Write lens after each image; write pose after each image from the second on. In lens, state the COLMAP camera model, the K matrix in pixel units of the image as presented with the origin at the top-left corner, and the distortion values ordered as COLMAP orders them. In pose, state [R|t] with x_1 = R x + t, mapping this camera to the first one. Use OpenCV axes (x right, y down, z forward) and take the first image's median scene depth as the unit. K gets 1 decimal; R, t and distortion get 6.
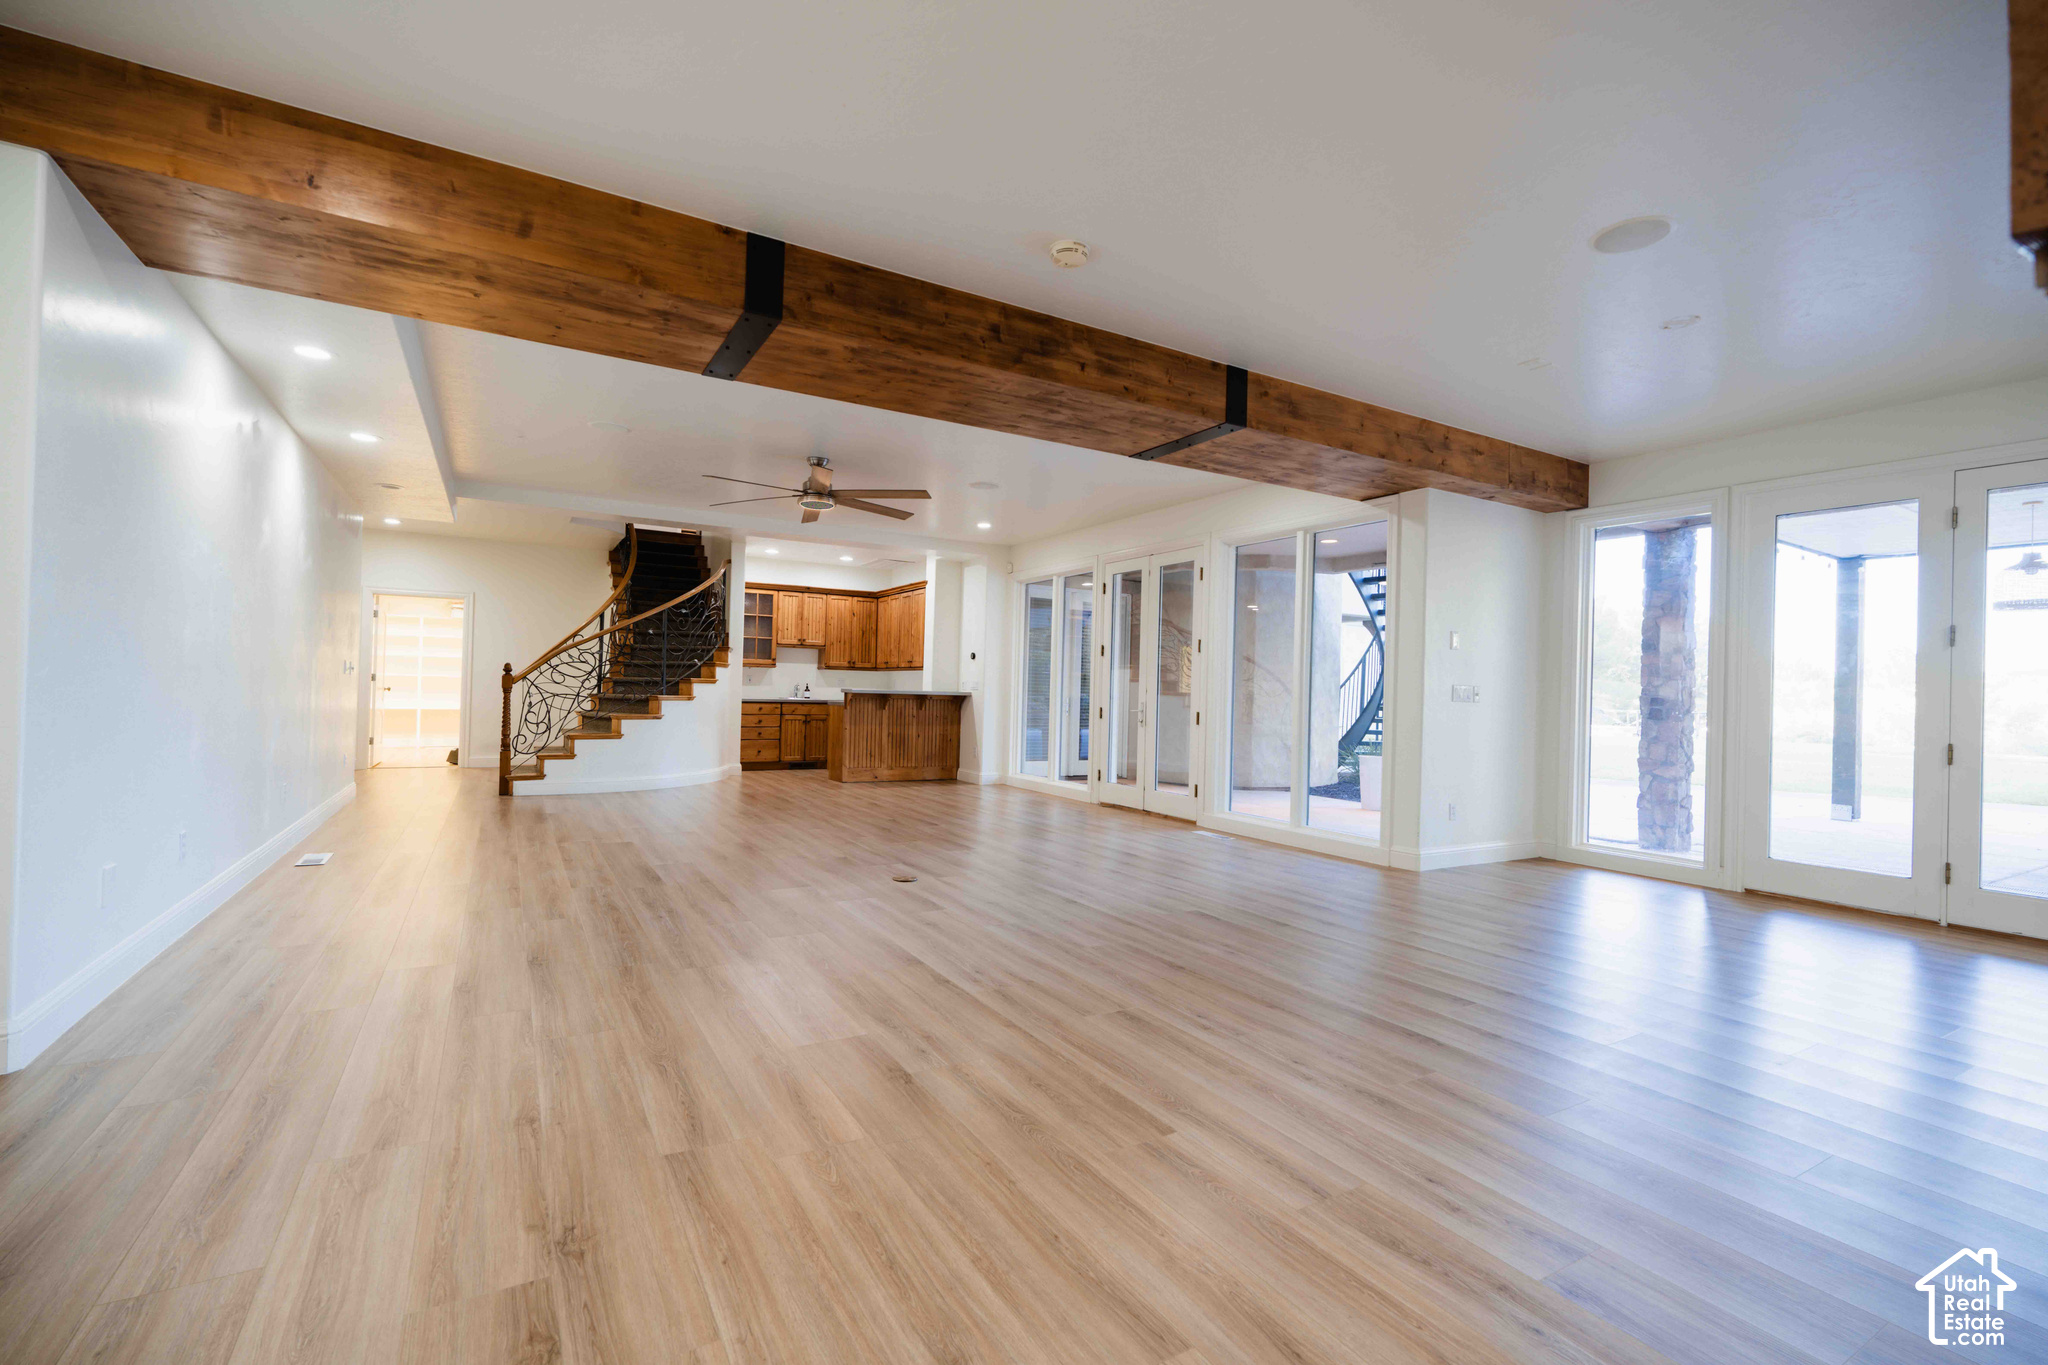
lens RADIAL K [[900.1, 0, 1026.9], [0, 900.1, 682.5], [0, 0, 1]] dist [0.004623, 0.000402]
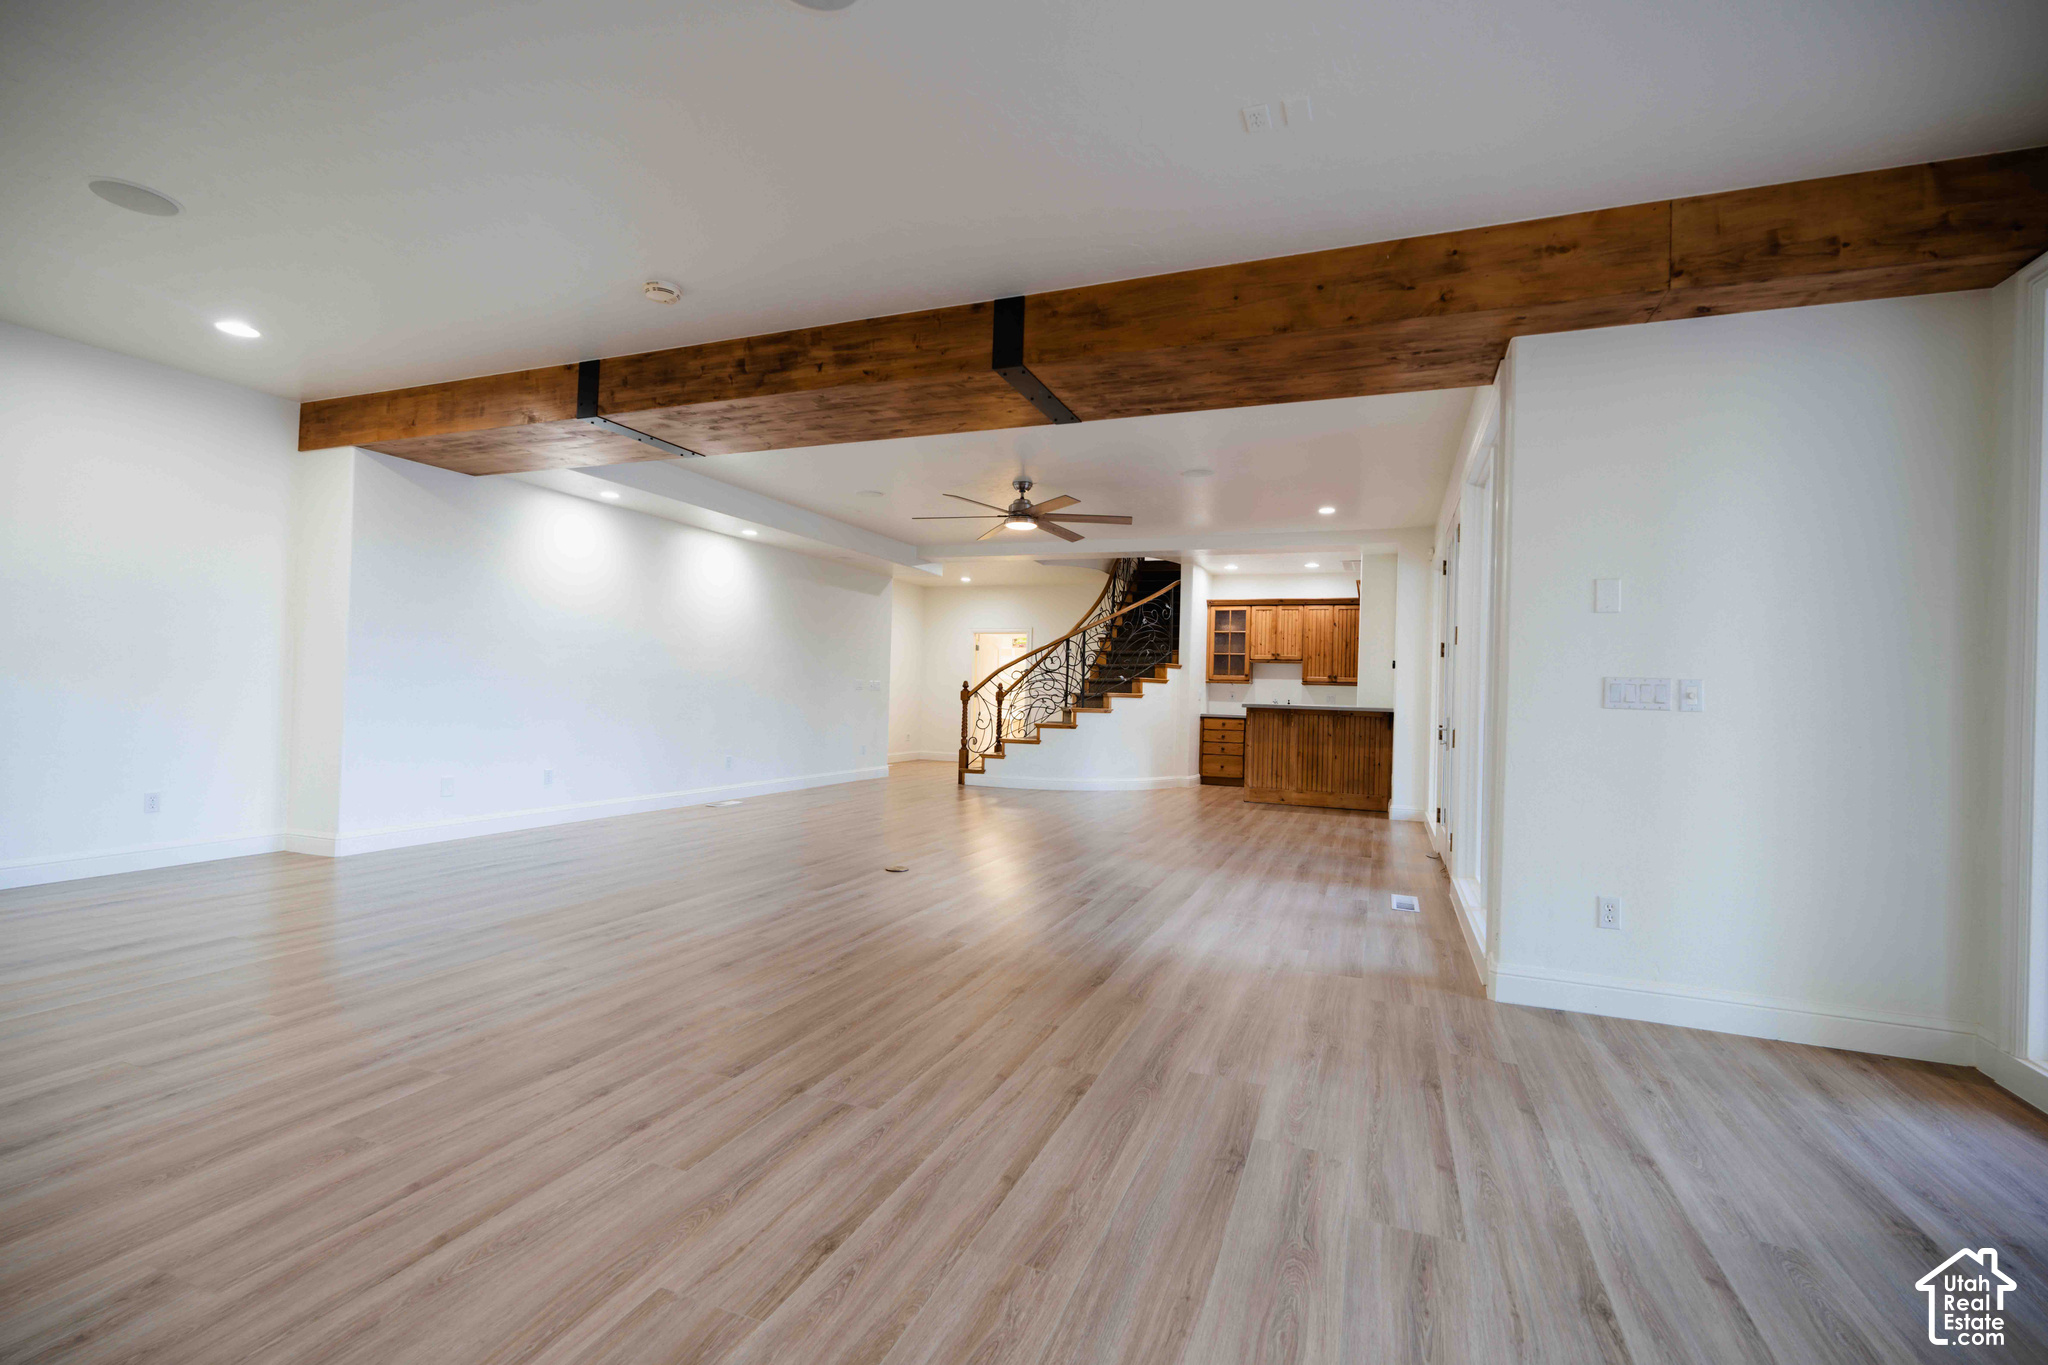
lens RADIAL K [[893.0, 0, 1017.0], [0, 893.0, 679.2], [0, 0, 1]] dist [-0.002258, -0.000030]
pose [[0.608346, -0.020689, -0.793402, 0.568093], [-0.006278, 0.999503, -0.030877, 0.017541], [0.793647, 0.023765, 0.607914, 0.329275]]
